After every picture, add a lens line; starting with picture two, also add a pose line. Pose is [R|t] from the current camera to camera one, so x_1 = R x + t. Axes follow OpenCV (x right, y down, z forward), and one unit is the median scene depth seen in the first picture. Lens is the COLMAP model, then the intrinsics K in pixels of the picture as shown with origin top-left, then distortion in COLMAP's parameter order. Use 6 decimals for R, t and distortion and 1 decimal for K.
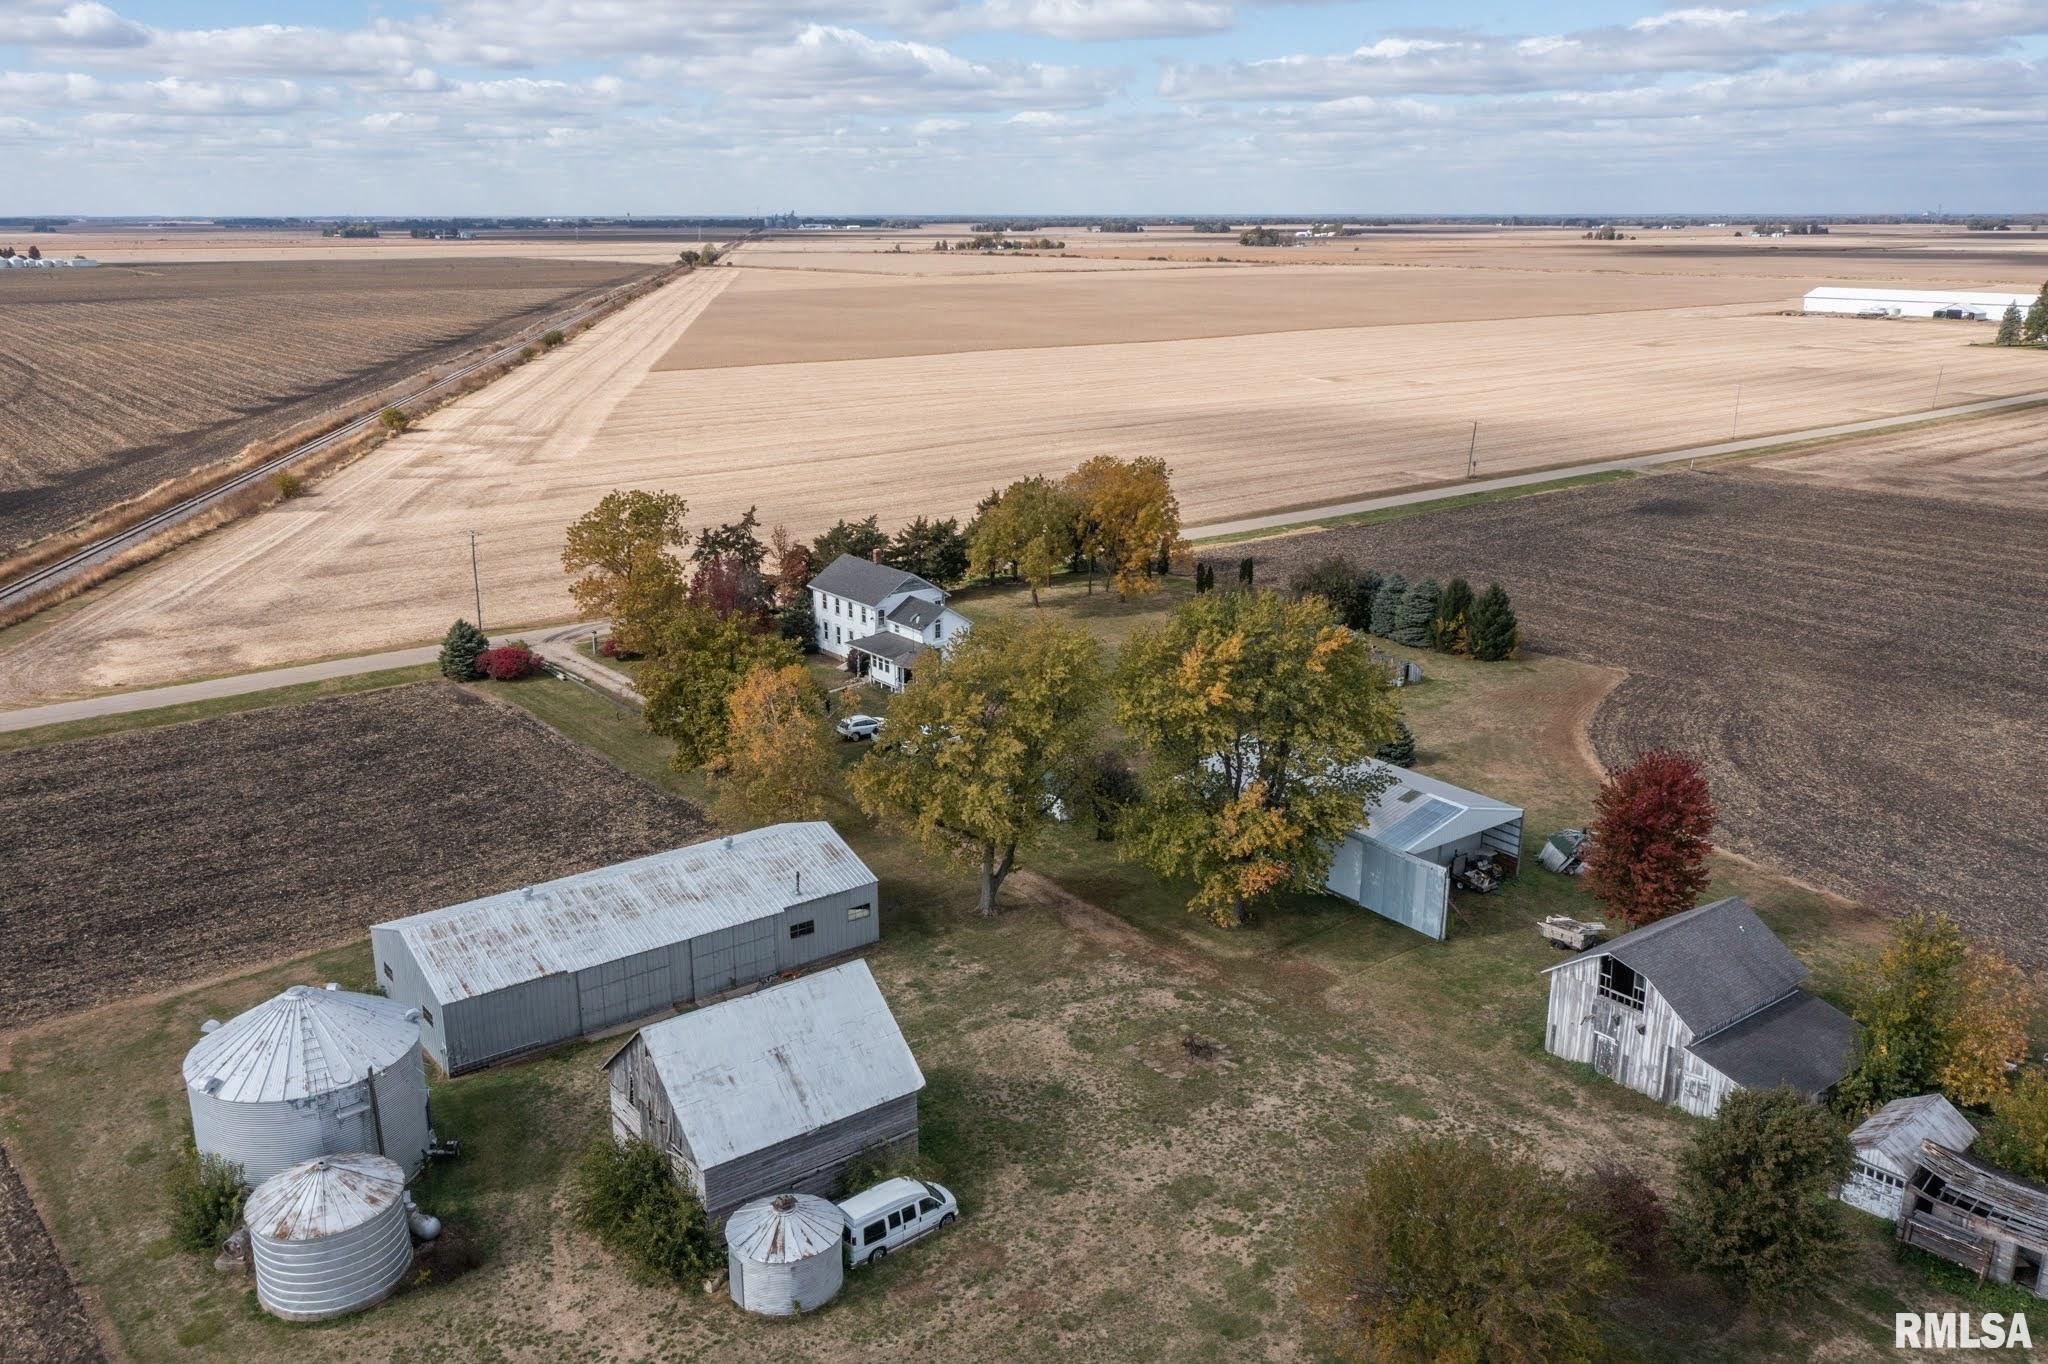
lens RADIAL K [[1661.1, 0, 1024.0], [0, 1661.1, 682.0], [0, 0, 1]] dist [-0.009971, 0.013456]
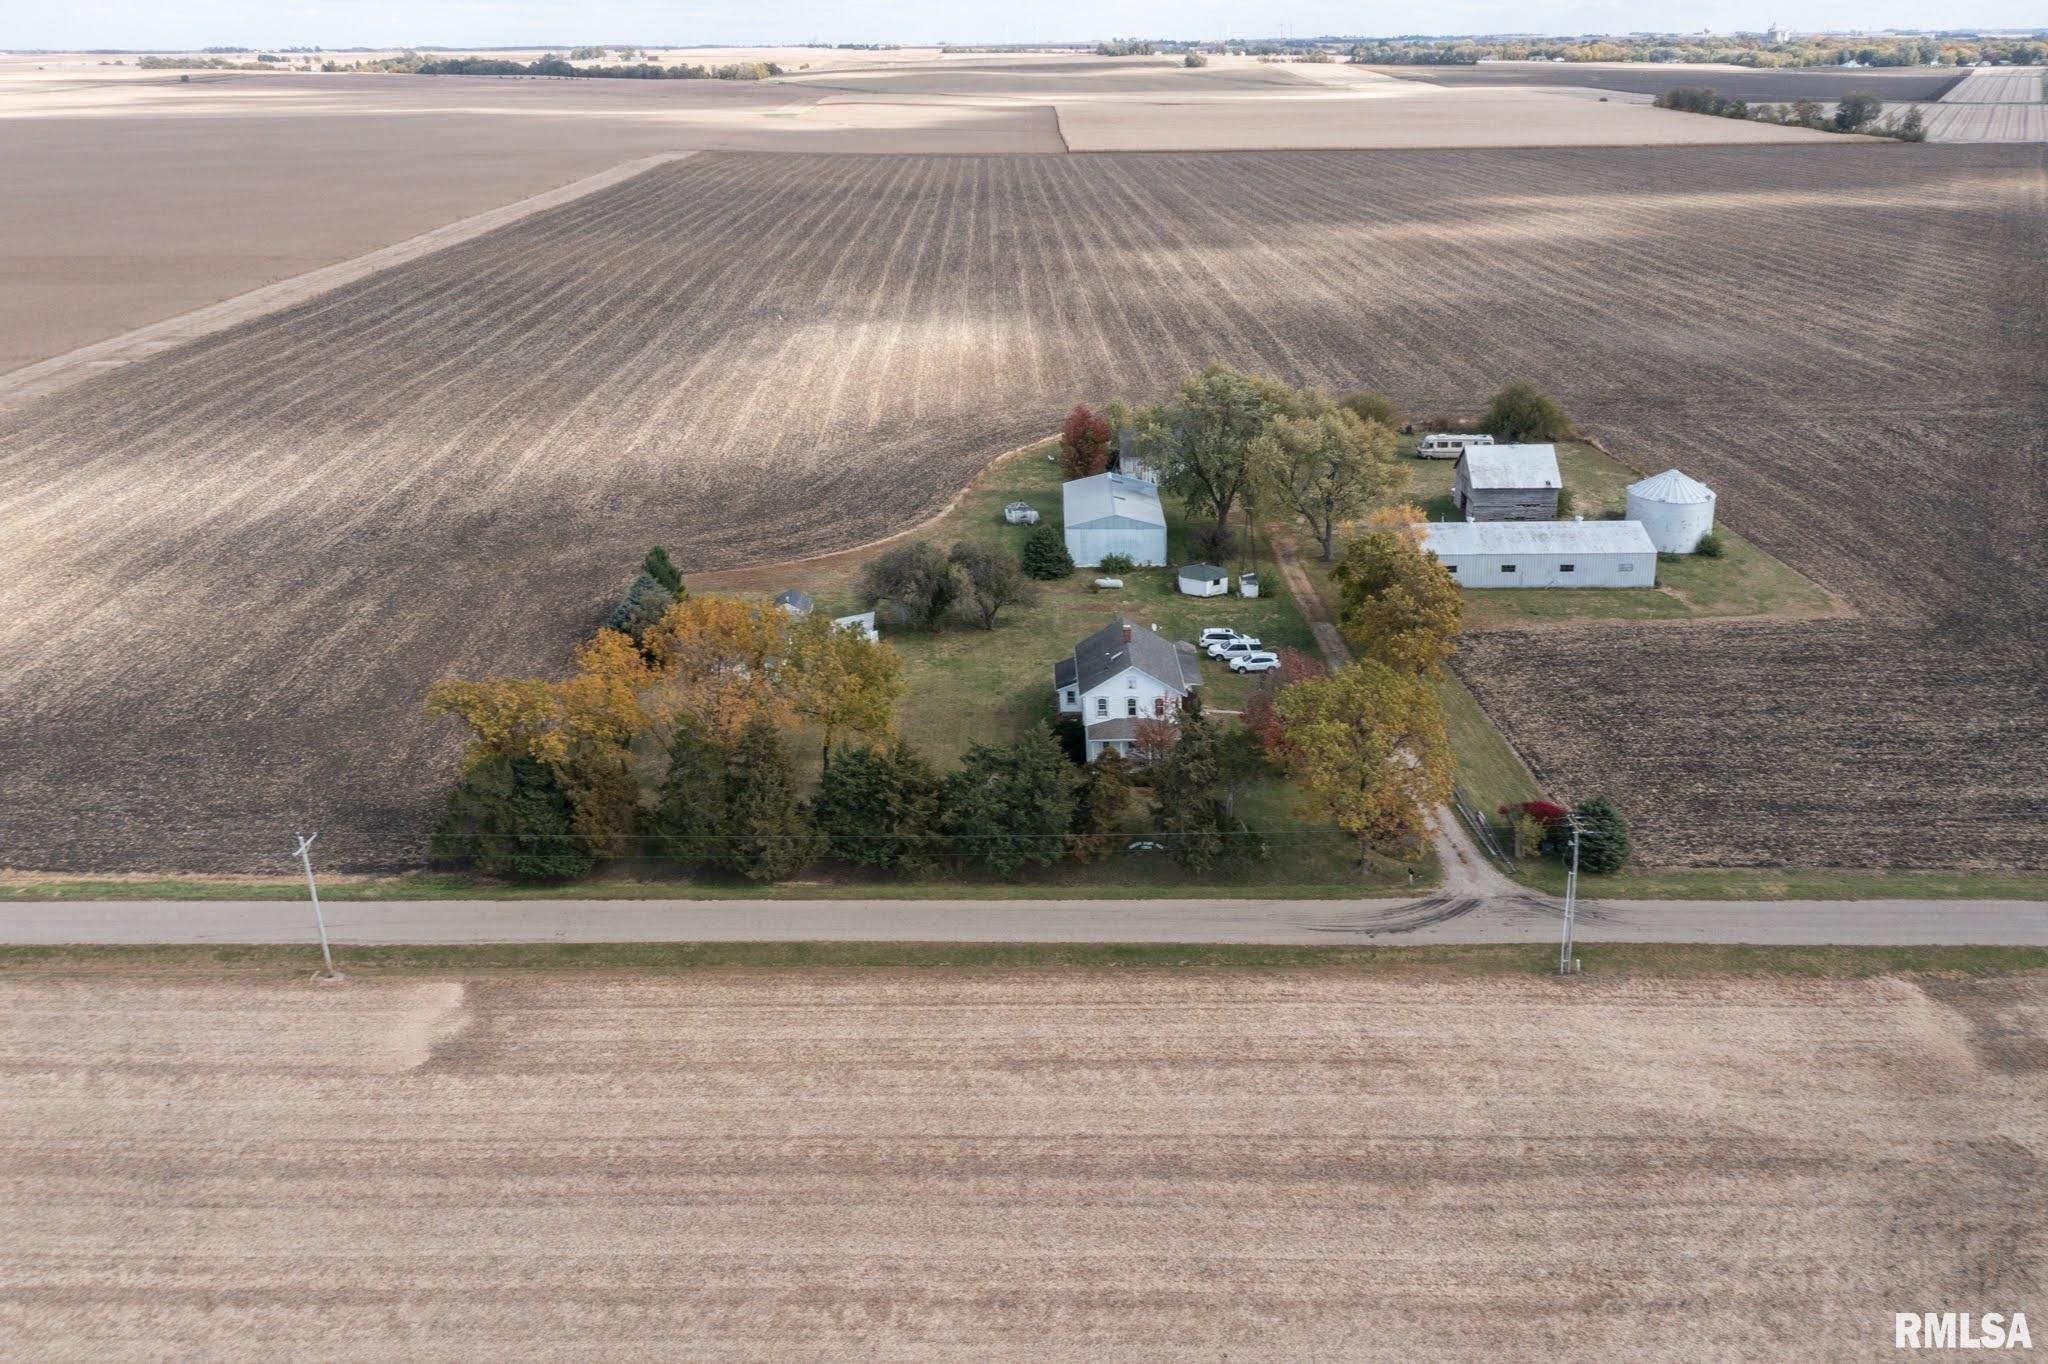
lens RADIAL K [[1661.1, 0, 1024.0], [0, 1661.1, 682.0], [0, 0, 1]] dist [-0.009971, 0.013456]
pose [[-0.801395, -0.210126, 0.560011, -0.612776], [0.169129, 0.818447, 0.549126, -0.618911], [-0.573725, 0.534781, -0.620362, 1.809105]]
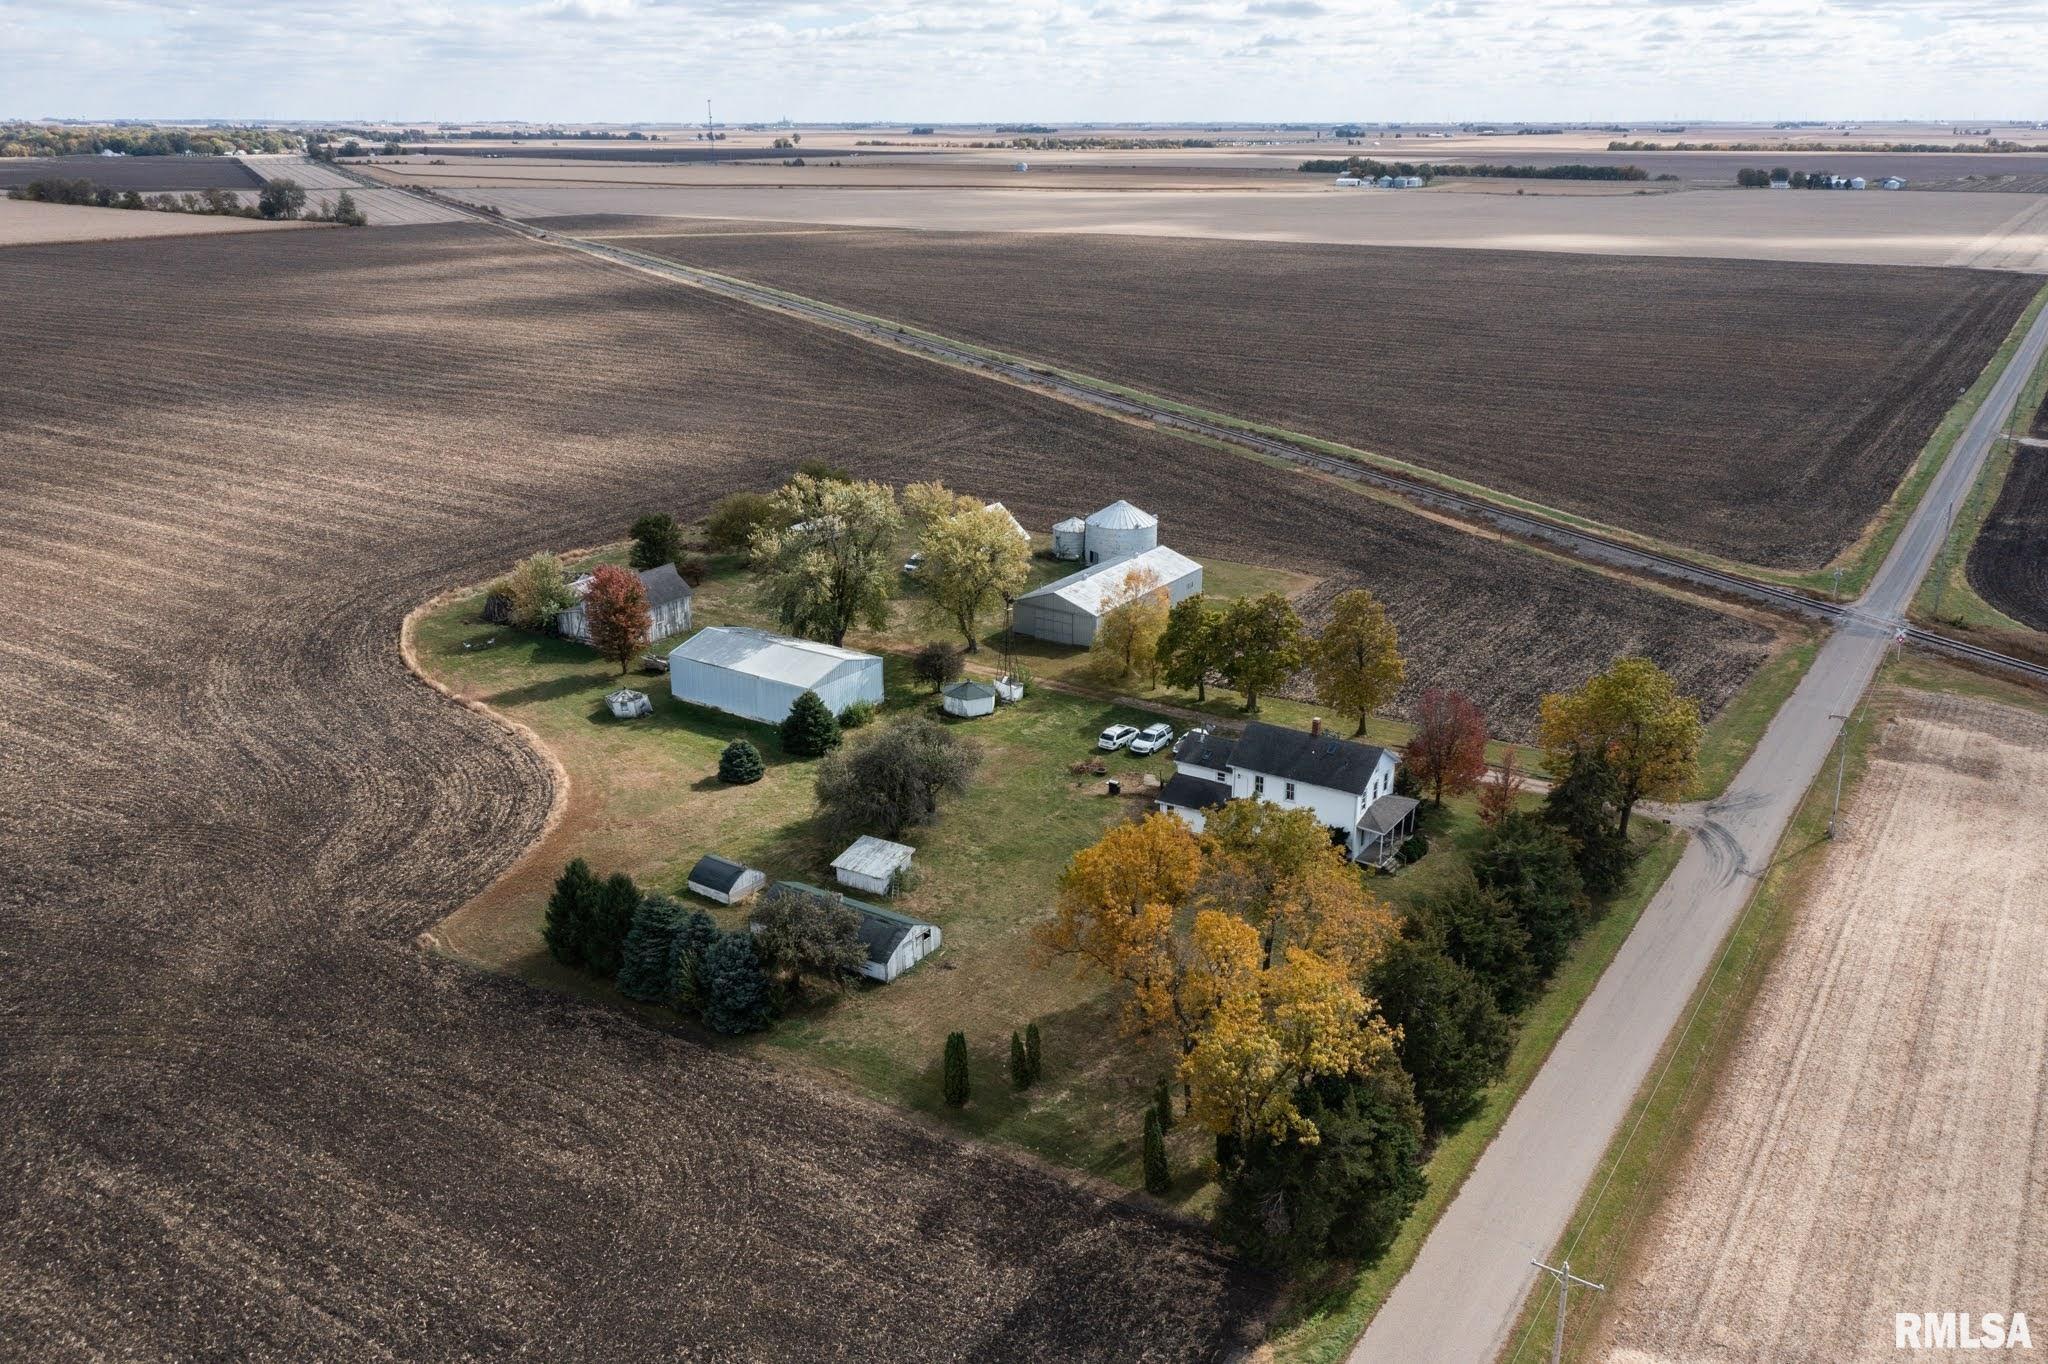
lens RADIAL K [[1614.1, 0, 1071.8], [0, 1614.1, 683.4], [0, 0, 1]] dist [0.008037, 0.006167]
pose [[-0.935923, 0.113837, -0.333299, 0.345911], [-0.096394, 0.827403, 0.553274, -0.614738], [0.338756, 0.549950, -0.763413, 1.798496]]
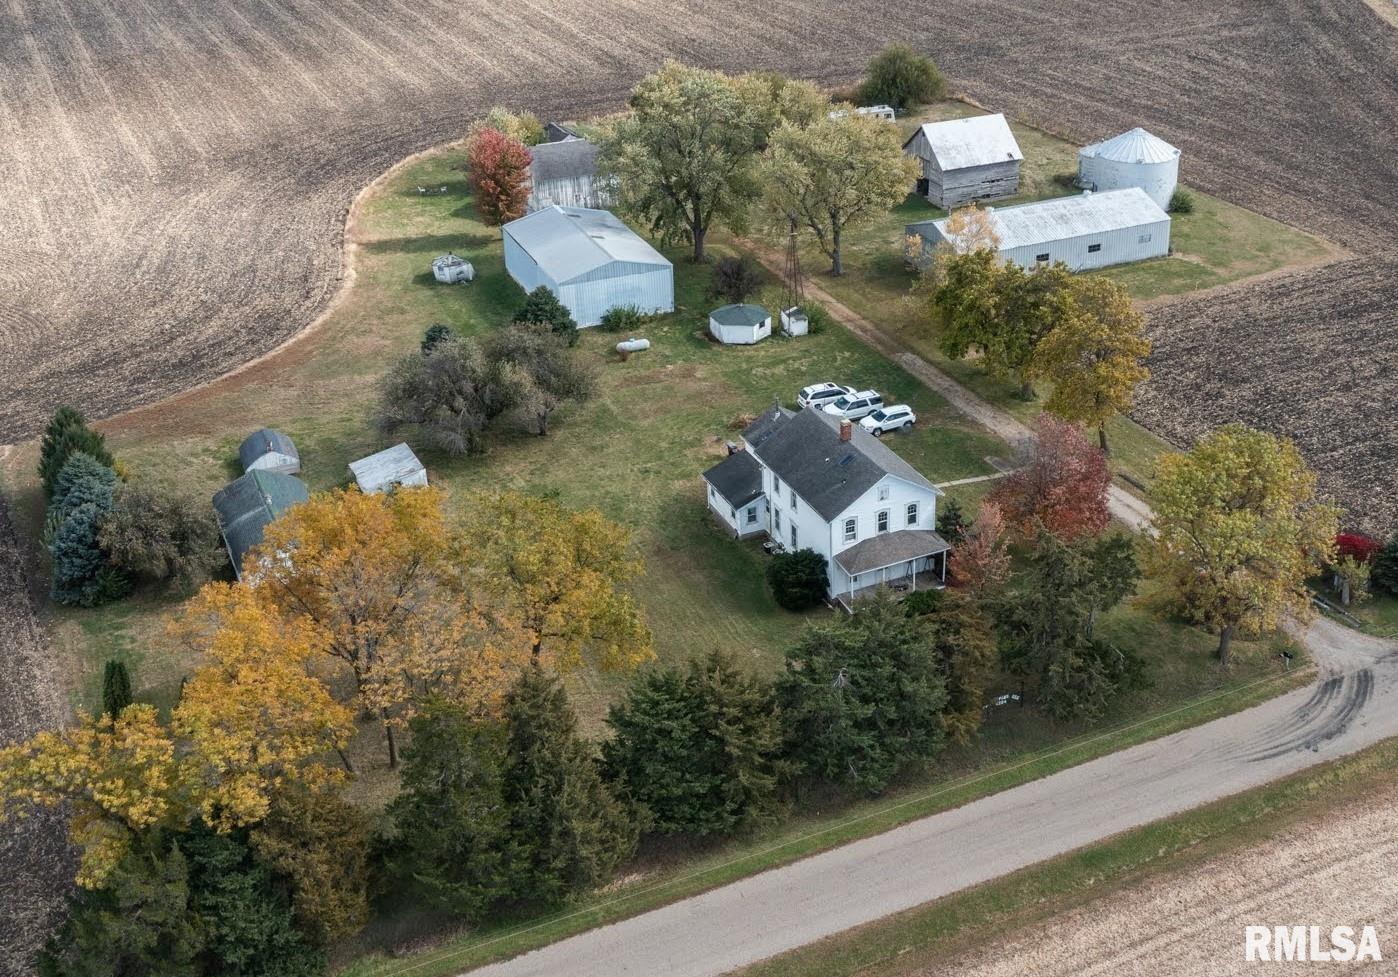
lens RADIAL K [[1633.9, 0, 859.2], [0, 1633.9, 419.7], [0, 0, 1]] dist [-0.017112, 0.025198]
pose [[-0.986563, -0.064489, 0.150115, -0.225462], [0.048251, 0.762816, 0.644813, -0.598561], [-0.156093, 0.643392, -0.749454, 1.727666]]
